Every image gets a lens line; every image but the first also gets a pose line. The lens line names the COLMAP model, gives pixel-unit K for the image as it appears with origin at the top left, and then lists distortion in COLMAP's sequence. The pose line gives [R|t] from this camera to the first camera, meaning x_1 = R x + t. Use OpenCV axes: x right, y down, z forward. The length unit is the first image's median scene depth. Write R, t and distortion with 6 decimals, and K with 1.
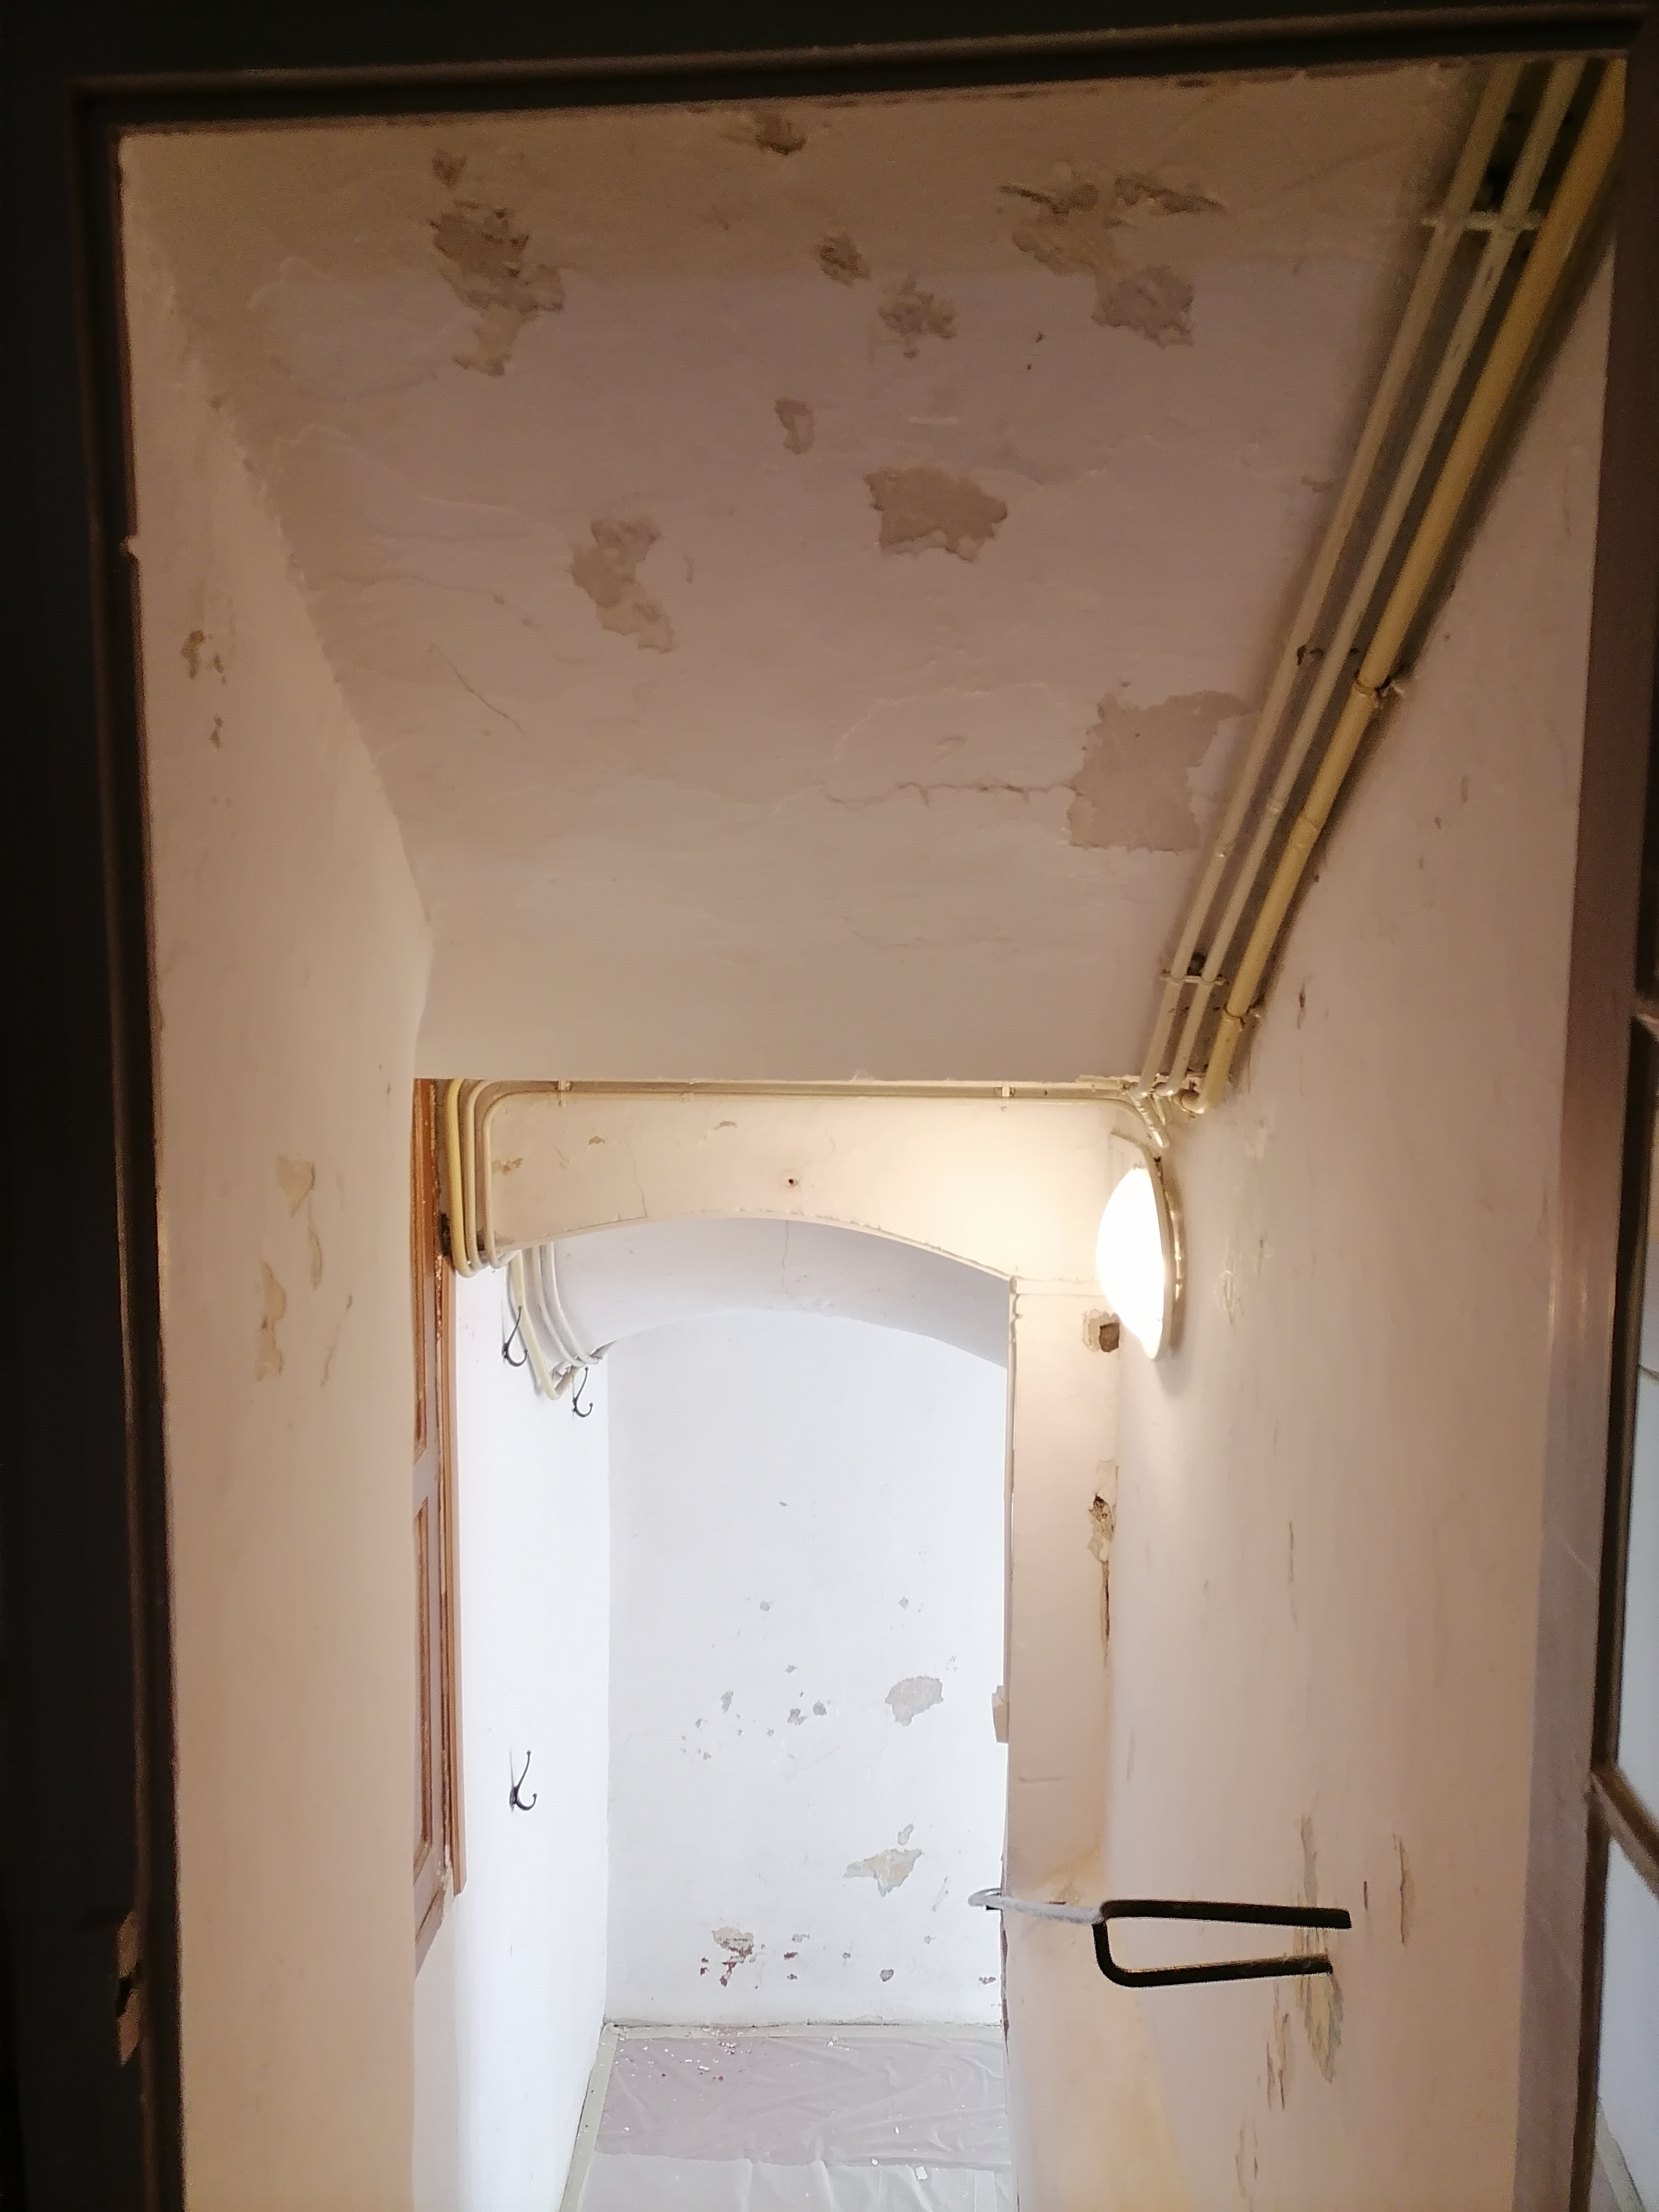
lens RADIAL K [[1634.8, 0, 822.8], [0, 1634.8, 1096.1], [0, 0, 1]] dist [0.044297, -0.026055]
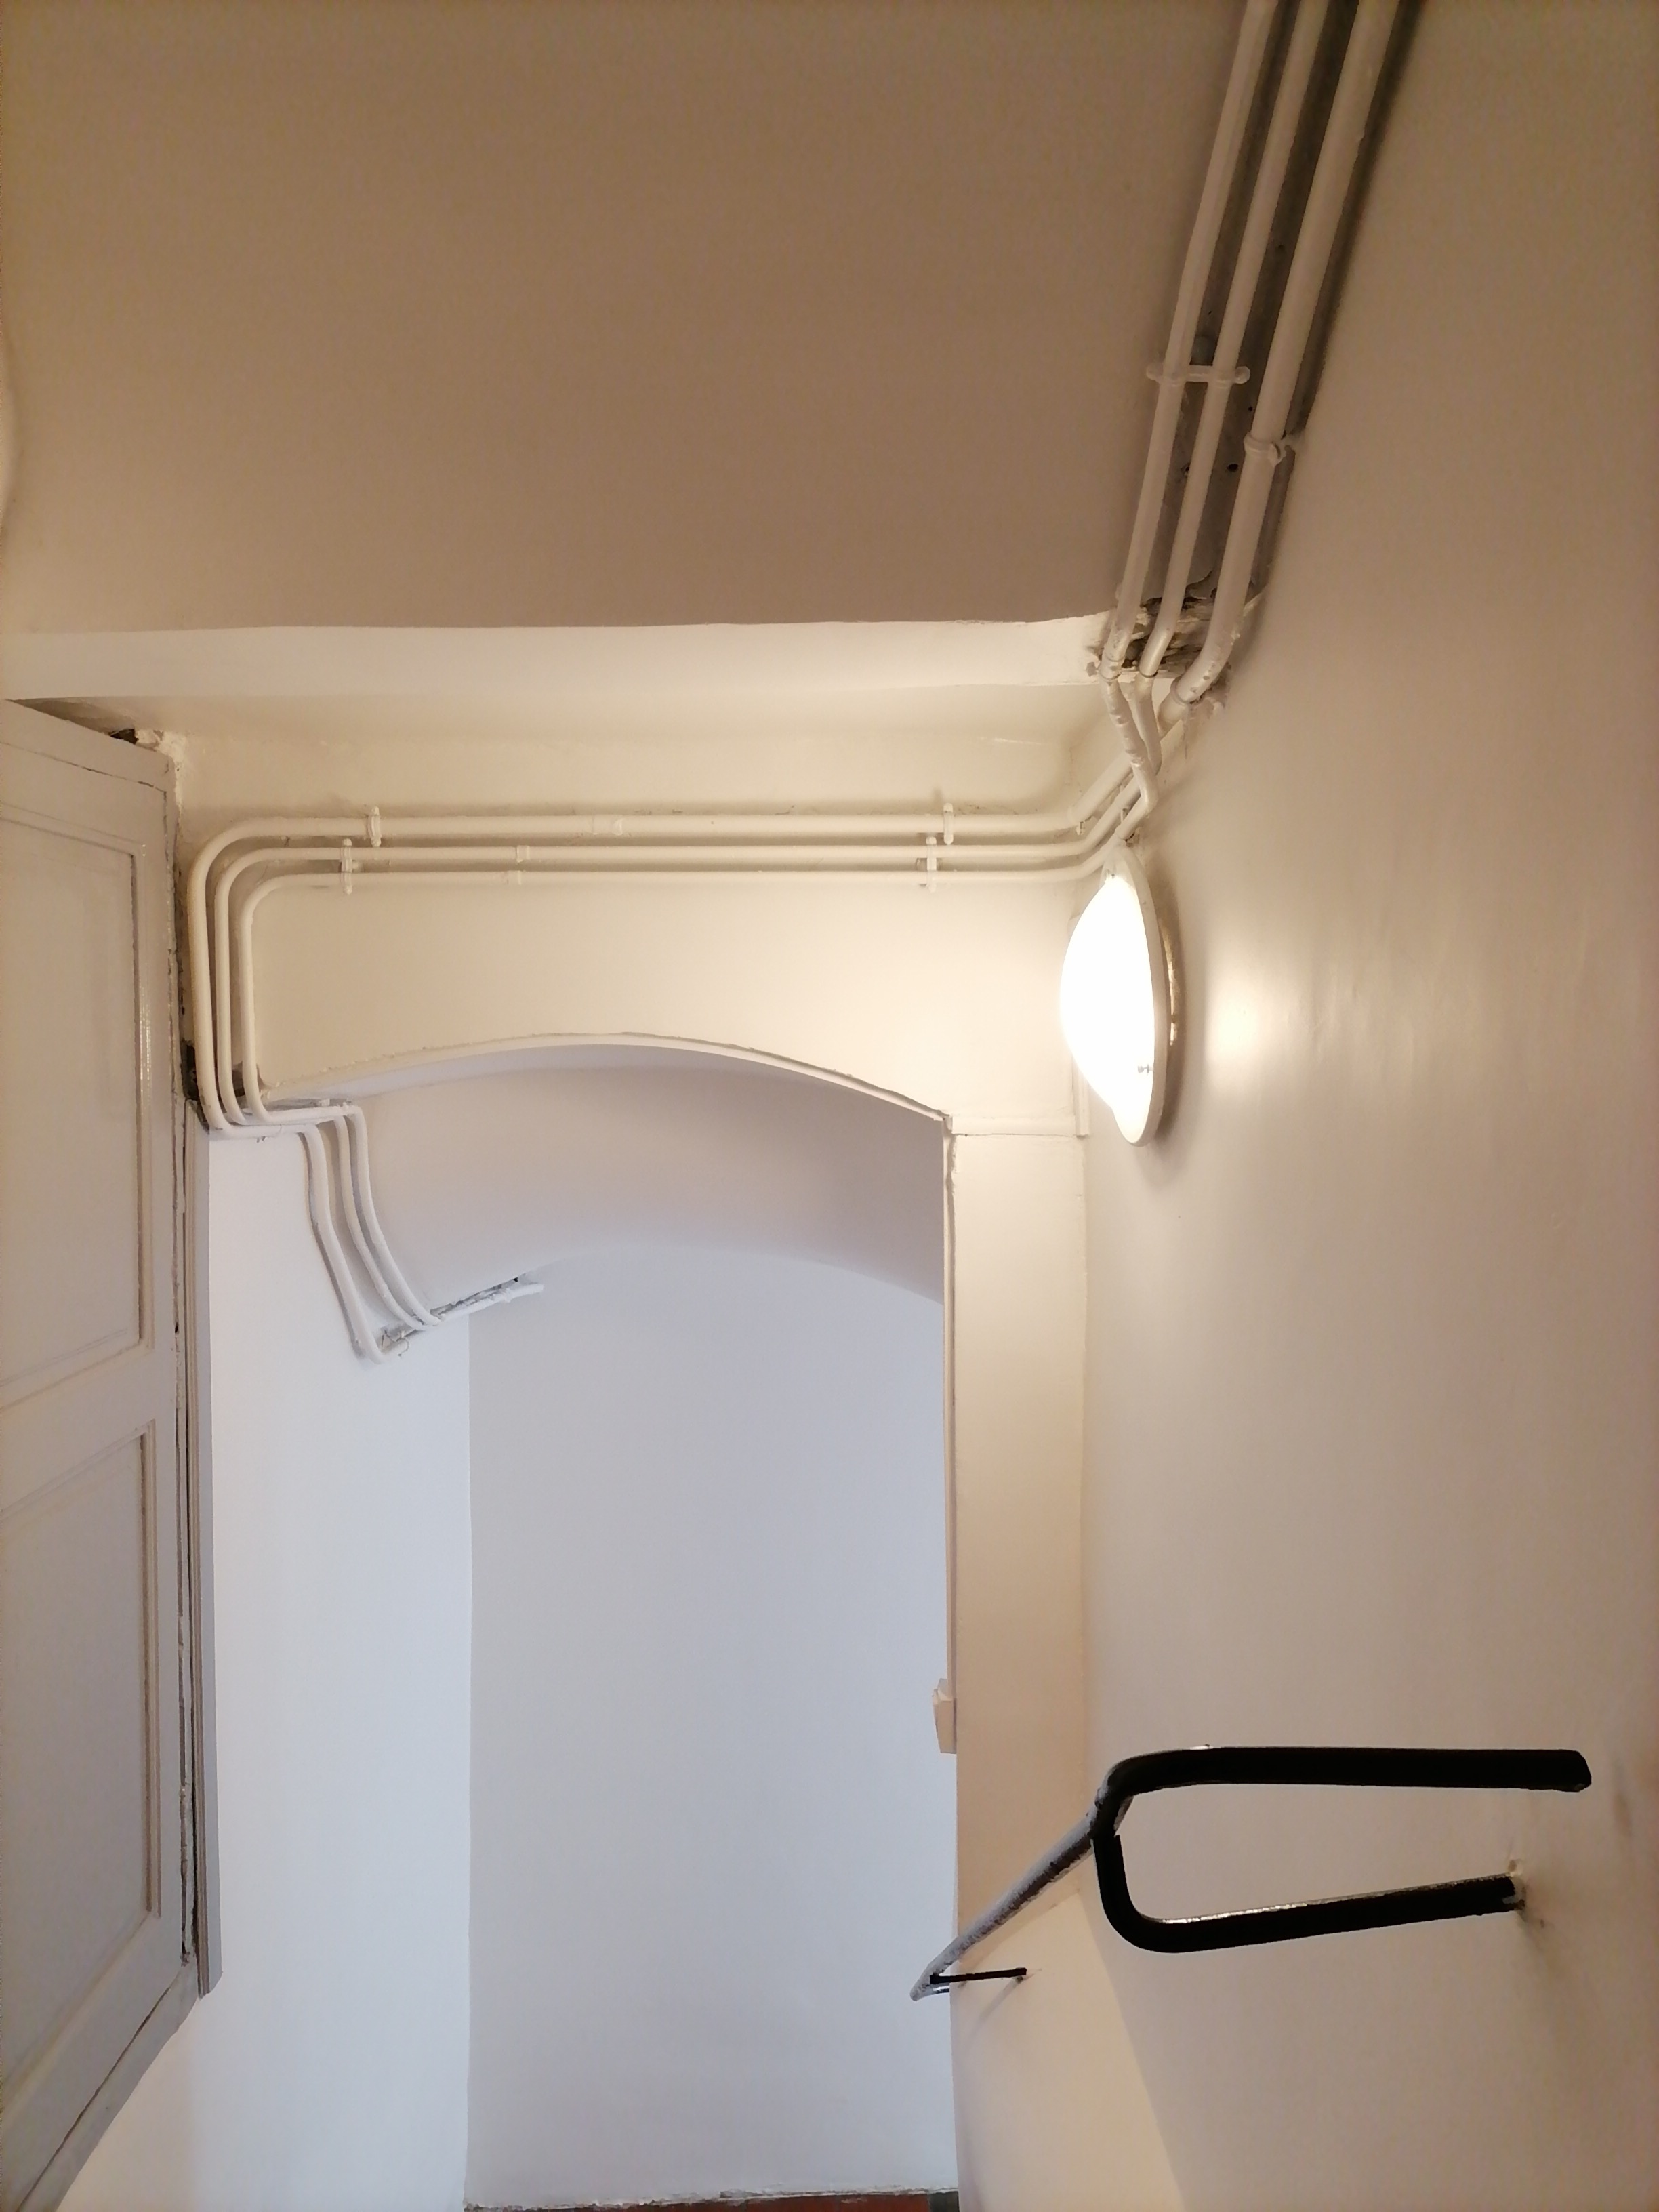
lens RADIAL K [[1634.8, 0, 816.7], [0, 1634.8, 1101.7], [0, 0, 1]] dist [0.044297, -0.026055]
pose [[0.999425, -0.014778, 0.030506, 0.028023], [0.017483, 0.995753, -0.090387, 0.148094], [-0.029041, 0.090868, 0.995439, 0.210848]]
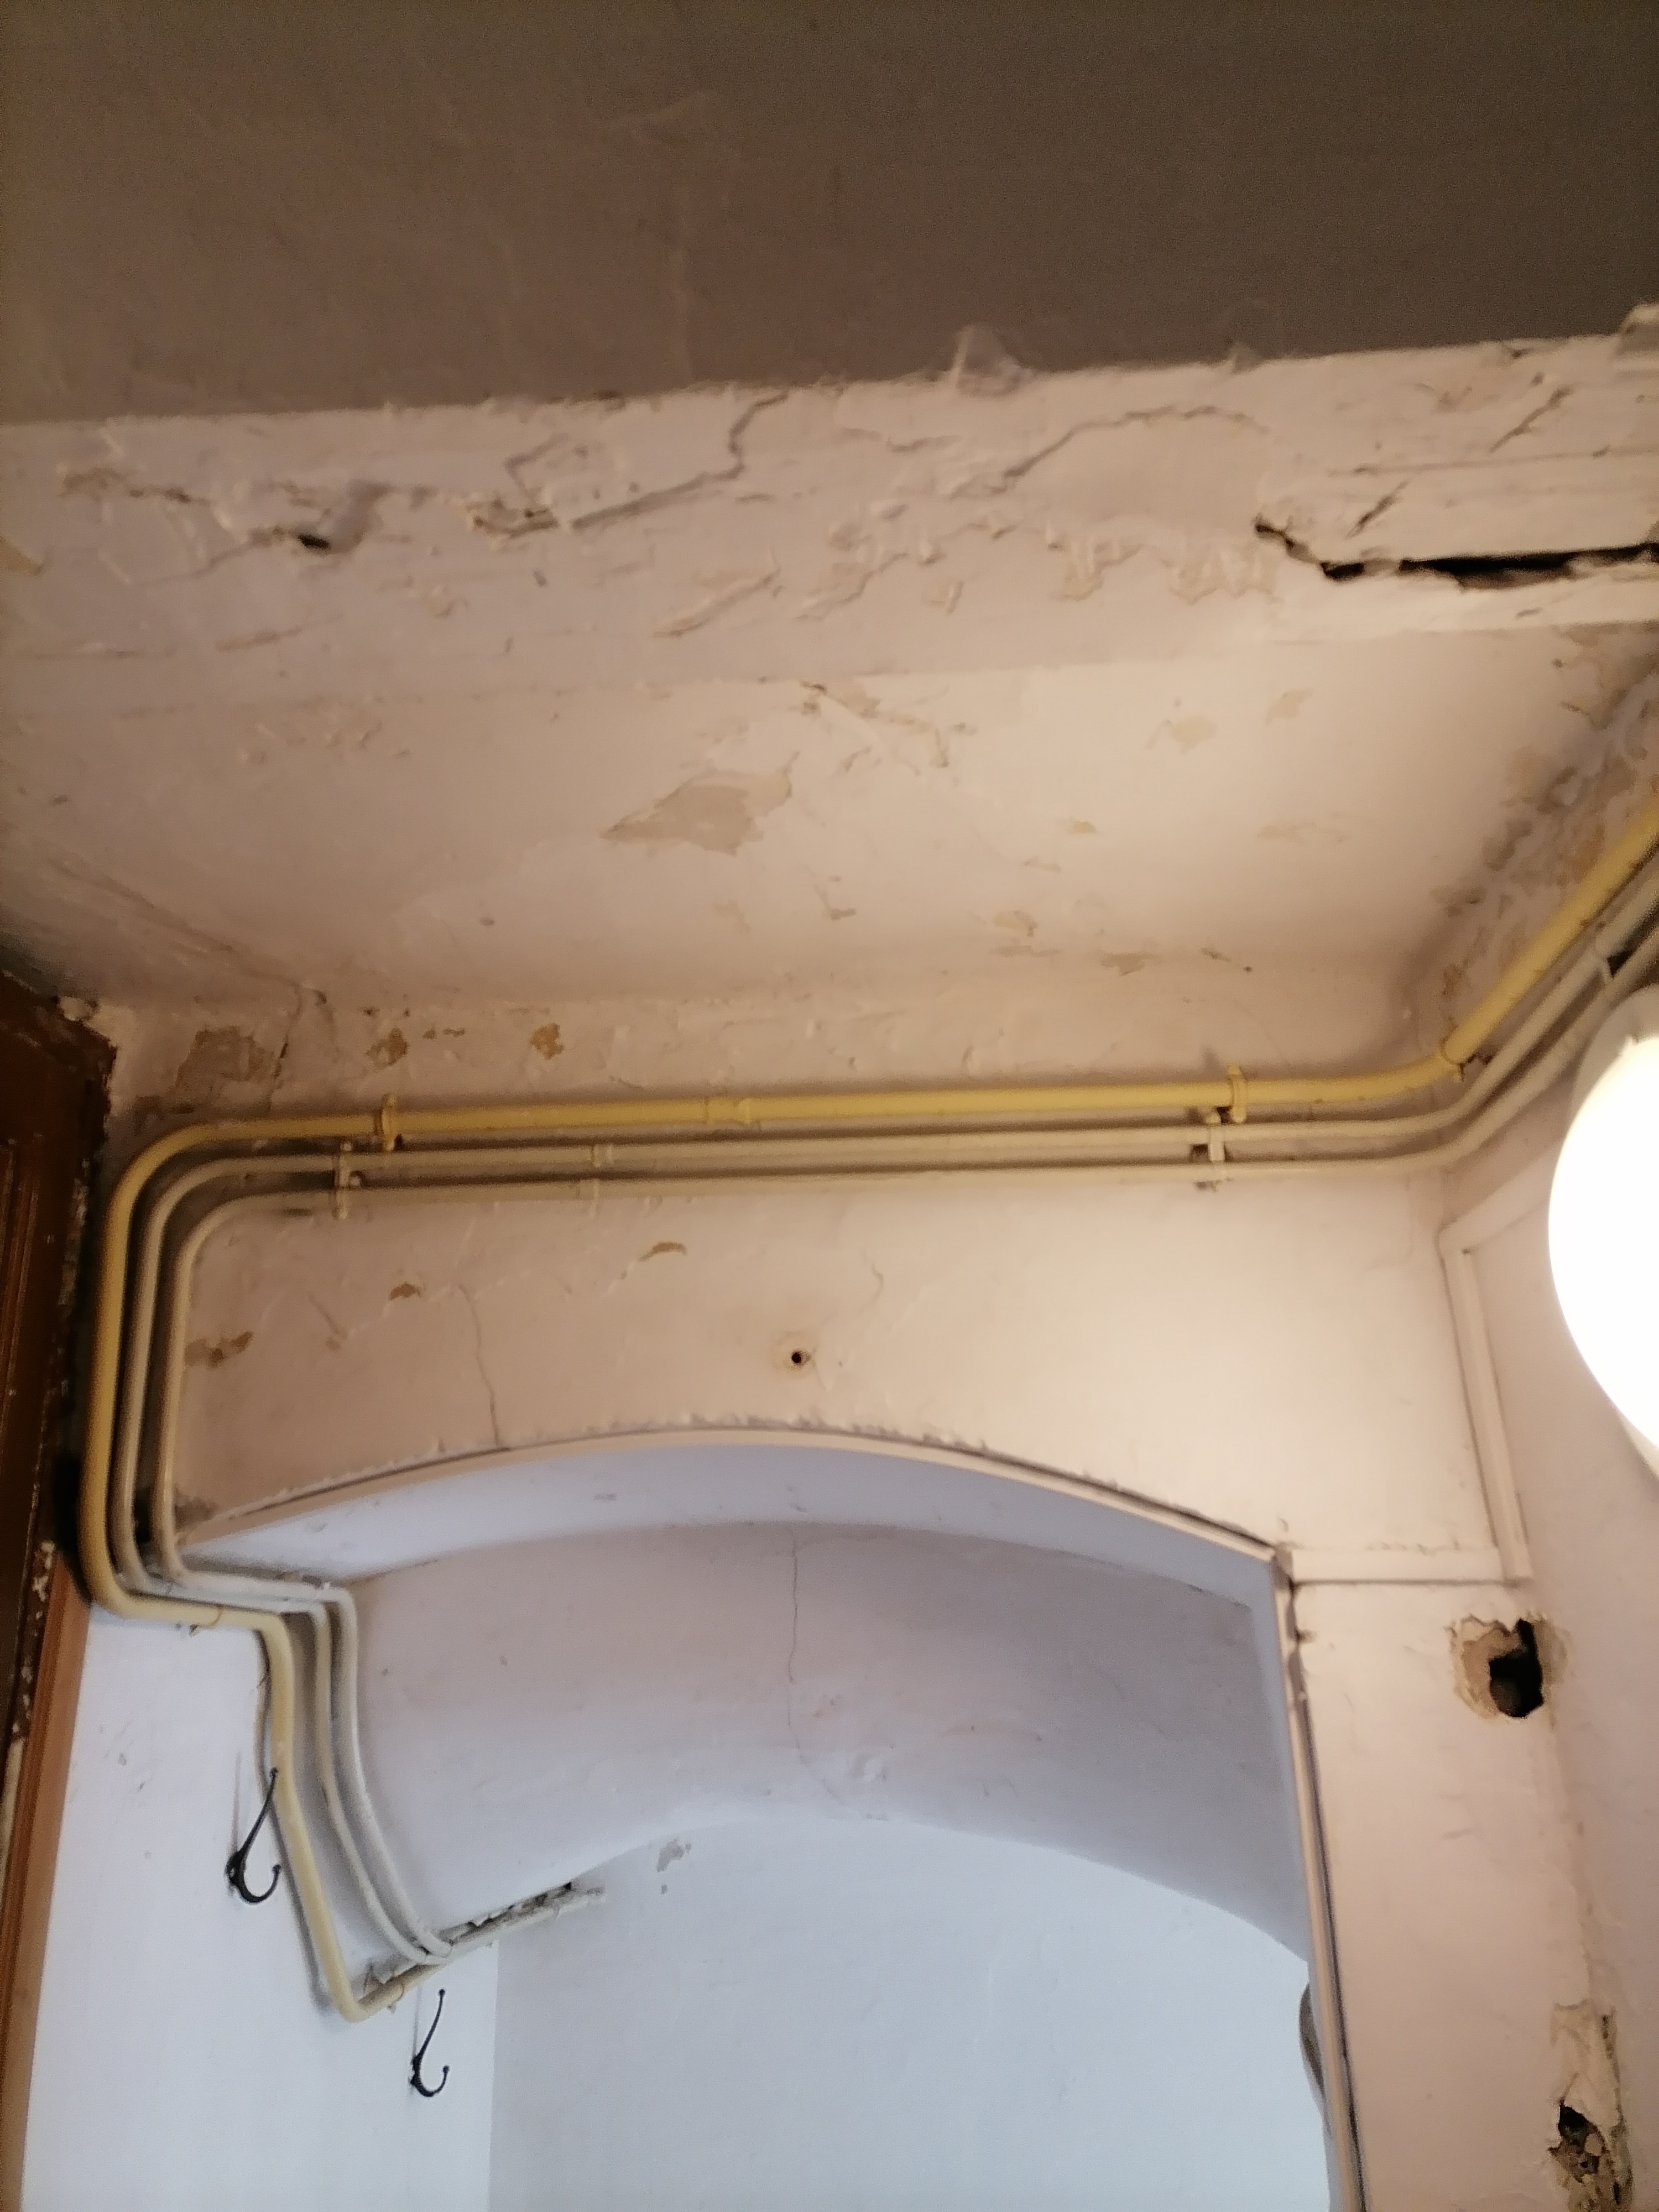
lens RADIAL K [[1634.8, 0, 815.2], [0, 1634.8, 1092.6], [0, 0, 1]] dist [0.044297, -0.026055]
pose [[0.999427, -0.033730, -0.002738, -0.008163], [0.029325, 0.903605, -0.427361, 0.162519], [0.016889, 0.427036, 0.904077, 0.447584]]
